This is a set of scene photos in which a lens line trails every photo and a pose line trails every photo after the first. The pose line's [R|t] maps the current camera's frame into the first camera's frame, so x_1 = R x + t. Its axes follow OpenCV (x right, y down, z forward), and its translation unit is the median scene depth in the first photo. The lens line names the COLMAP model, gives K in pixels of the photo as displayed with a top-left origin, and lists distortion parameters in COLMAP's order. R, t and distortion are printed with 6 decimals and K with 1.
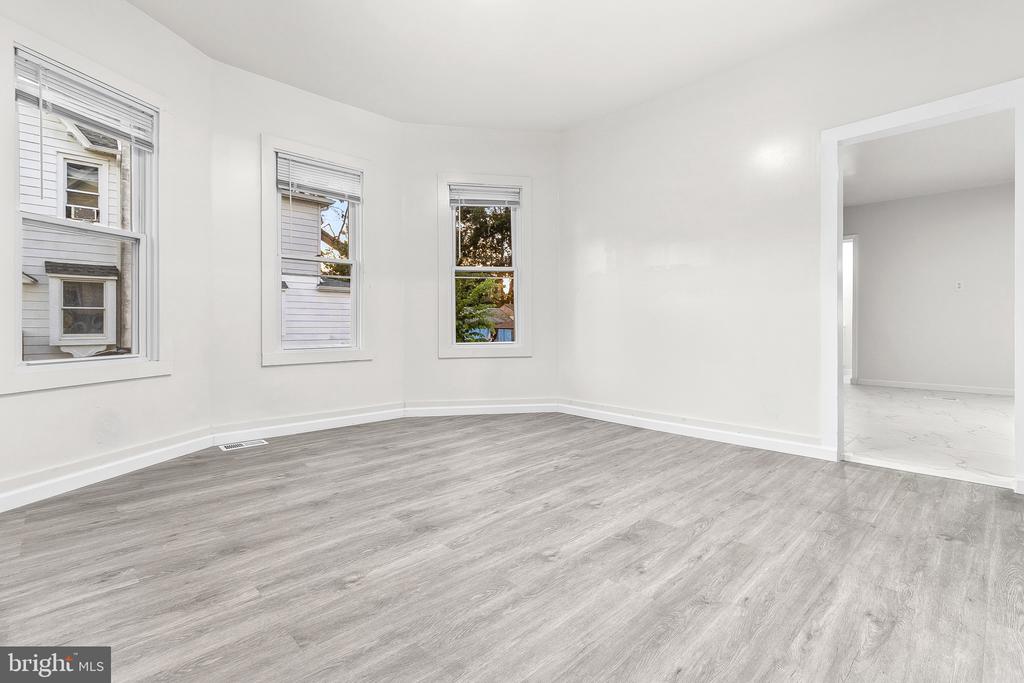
lens RADIAL K [[471.3, 0, 516.2], [0, 471.3, 324.3], [0, 0, 1]] dist [0.004894, -0.001725]
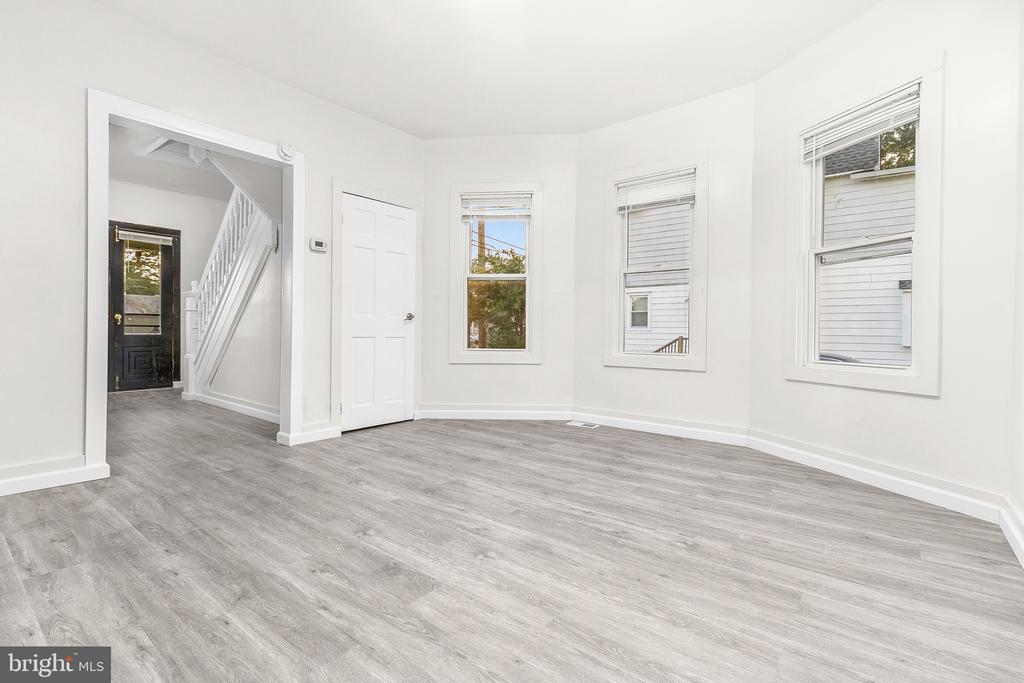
lens RADIAL K [[471.3, 0, 515.2], [0, 471.3, 332.4], [0, 0, 1]] dist [0.004894, -0.001725]
pose [[0.128316, 0.006398, -0.991713, 0.956932], [-0.006900, 0.999961, 0.005559, -0.002520], [0.991709, 0.006130, 0.128355, 0.929333]]
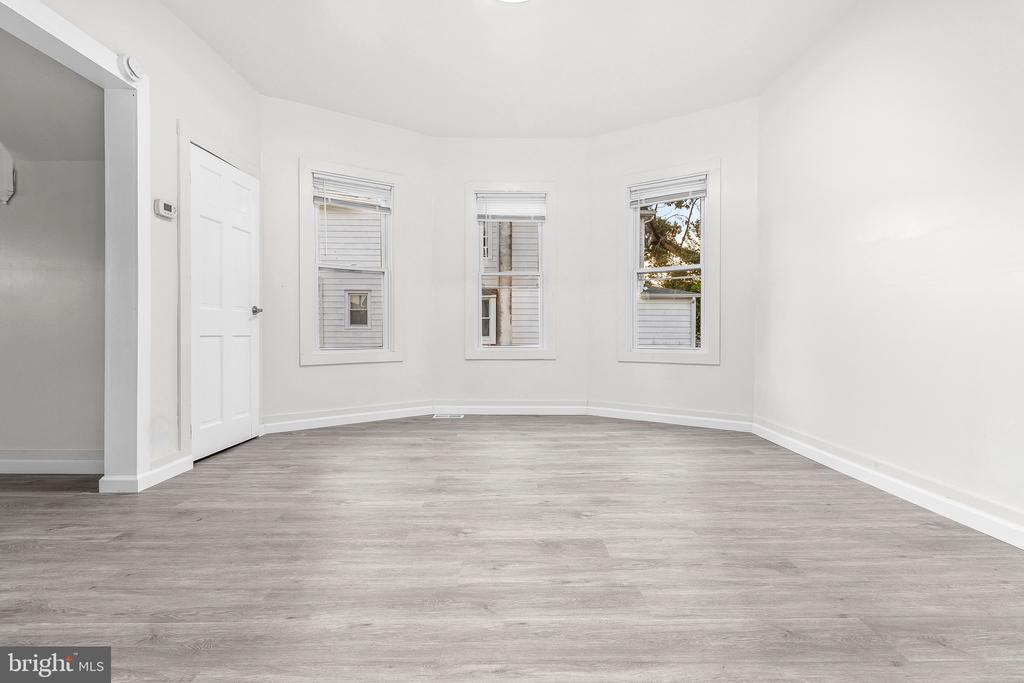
lens RADIAL K [[471.3, 0, 518.6], [0, 471.3, 339.4], [0, 0, 1]] dist [0.004894, -0.001725]
pose [[0.728100, 0.015264, -0.685301, 0.707759], [-0.002149, 0.999798, 0.019986, 0.008870], [0.685467, -0.013079, 0.727986, 0.217104]]
